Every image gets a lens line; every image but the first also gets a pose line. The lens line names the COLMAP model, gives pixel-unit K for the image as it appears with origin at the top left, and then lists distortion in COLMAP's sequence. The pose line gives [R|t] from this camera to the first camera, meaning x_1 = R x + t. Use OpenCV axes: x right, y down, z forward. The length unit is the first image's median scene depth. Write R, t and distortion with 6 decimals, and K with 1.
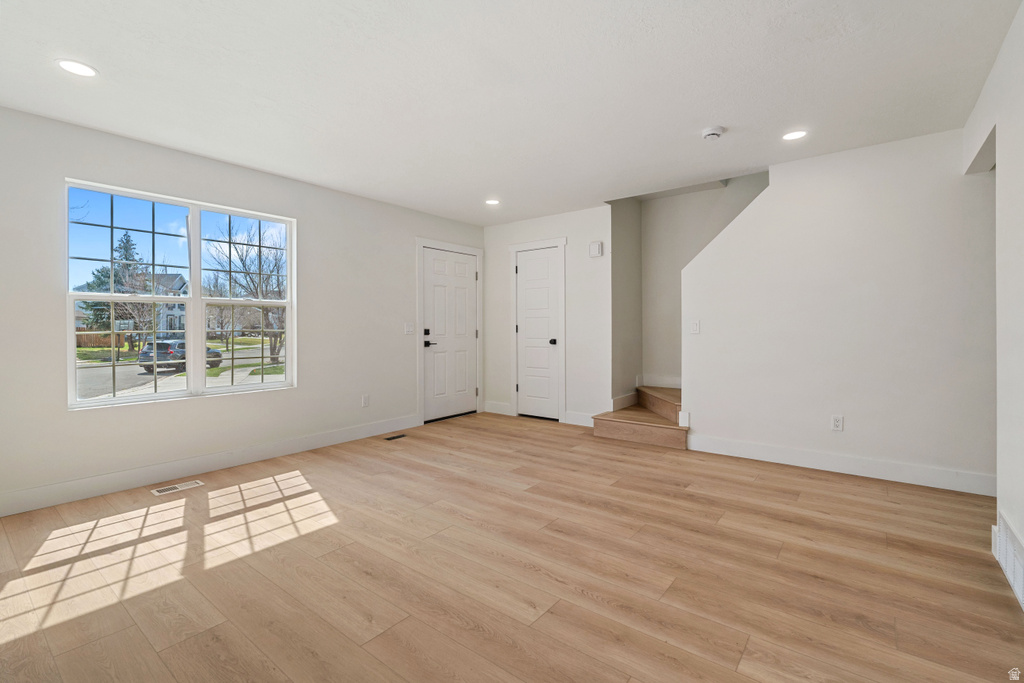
lens RADIAL K [[463.9, 0, 509.2], [0, 463.9, 328.8], [0, 0, 1]] dist [-0.003648, 0.000504]
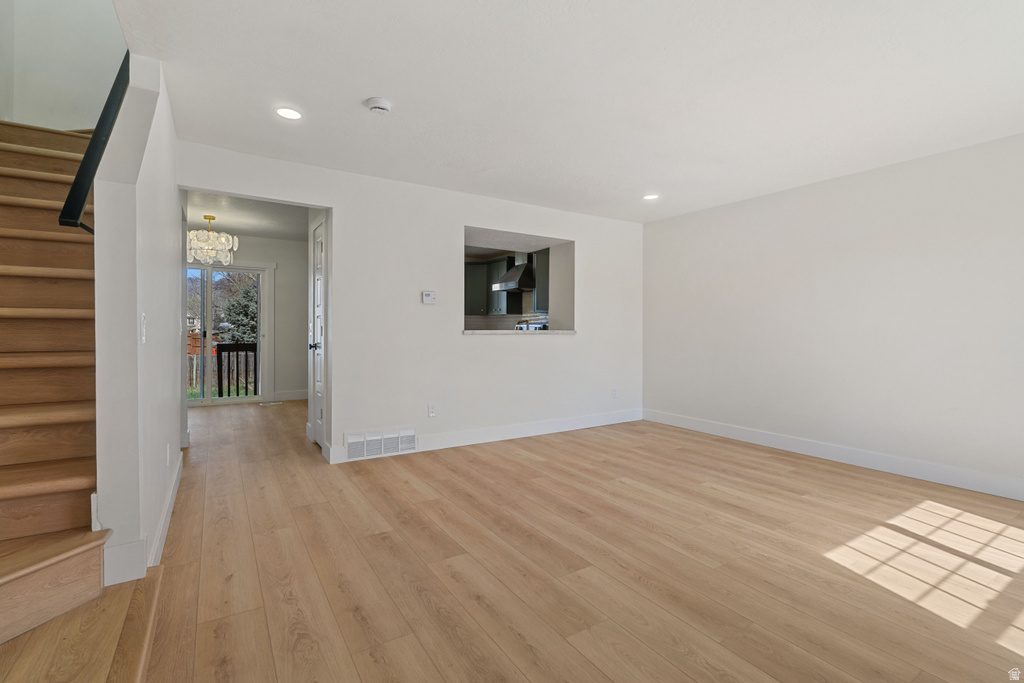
lens RADIAL K [[463.9, 0, 509.2], [0, 463.9, 328.8], [0, 0, 1]] dist [-0.003648, 0.000504]
pose [[-0.944201, -0.003302, 0.329353, -0.084536], [-0.003171, 0.999995, 0.000936, -0.006852], [-0.329355, -0.000160, -0.944206, 1.828330]]
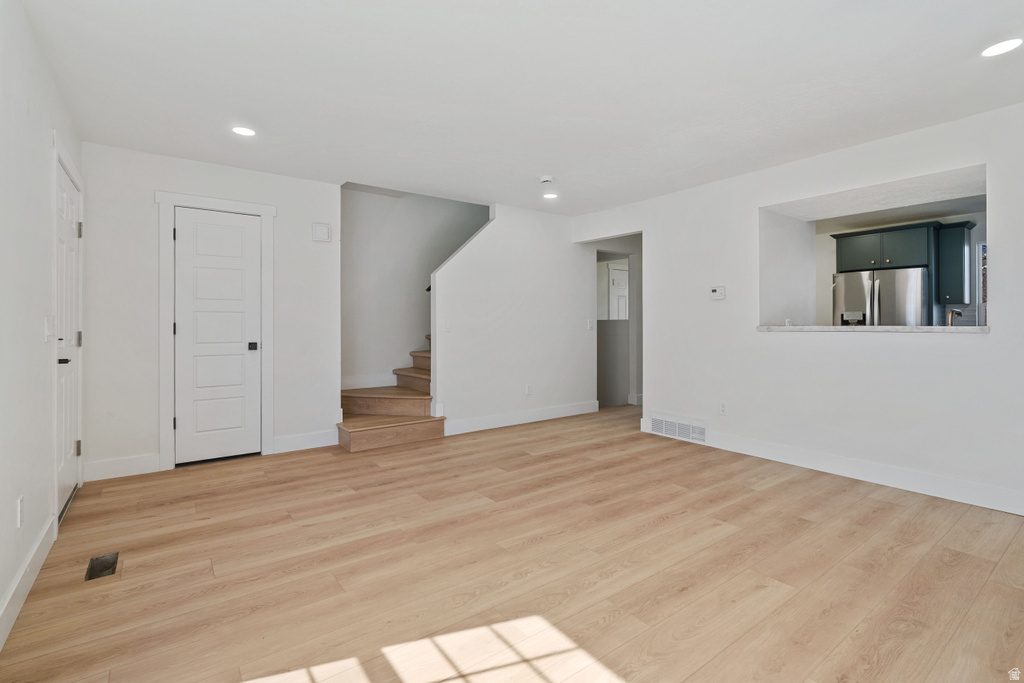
lens RADIAL K [[473.6, 0, 512.8], [0, 473.6, 323.7], [0, 0, 1]] dist [-0.002345, 0.000538]
pose [[0.258192, 0.004864, 0.966081, -0.944524], [0.003880, 0.999974, -0.006072, -0.002017], [-0.966086, 0.005316, 0.258167, 0.776703]]
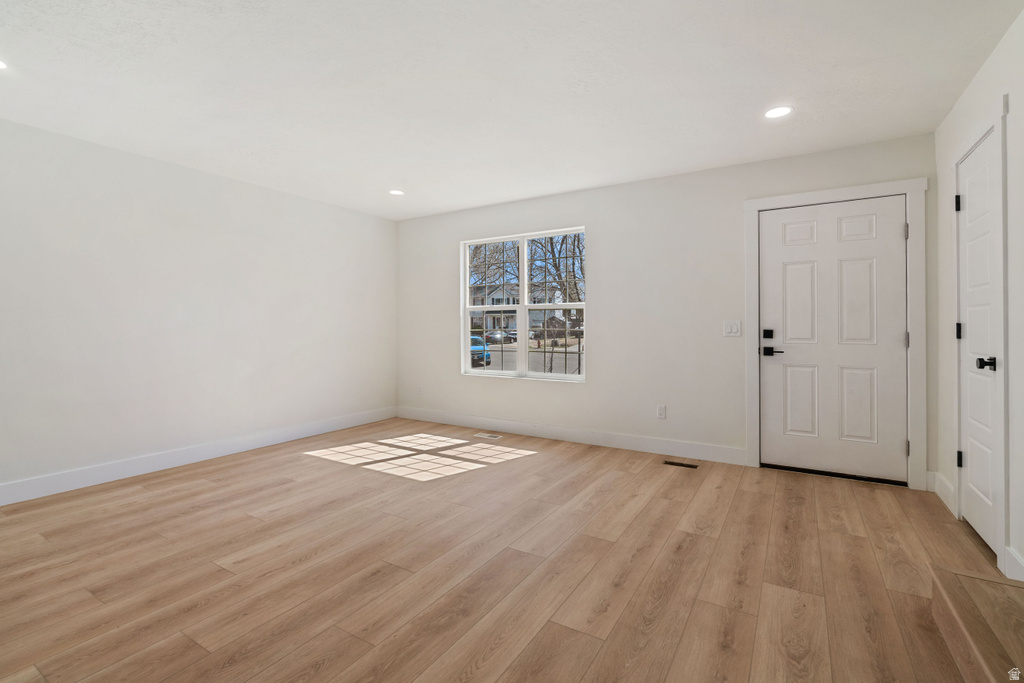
lens RADIAL K [[463.9, 0, 509.2], [0, 463.9, 328.8], [0, 0, 1]] dist [-0.003648, 0.000504]
pose [[0.112478, 0.006216, -0.993635, 0.830142], [-0.001613, 0.999980, 0.006073, -0.007960], [0.993653, 0.000920, 0.112486, 0.988224]]
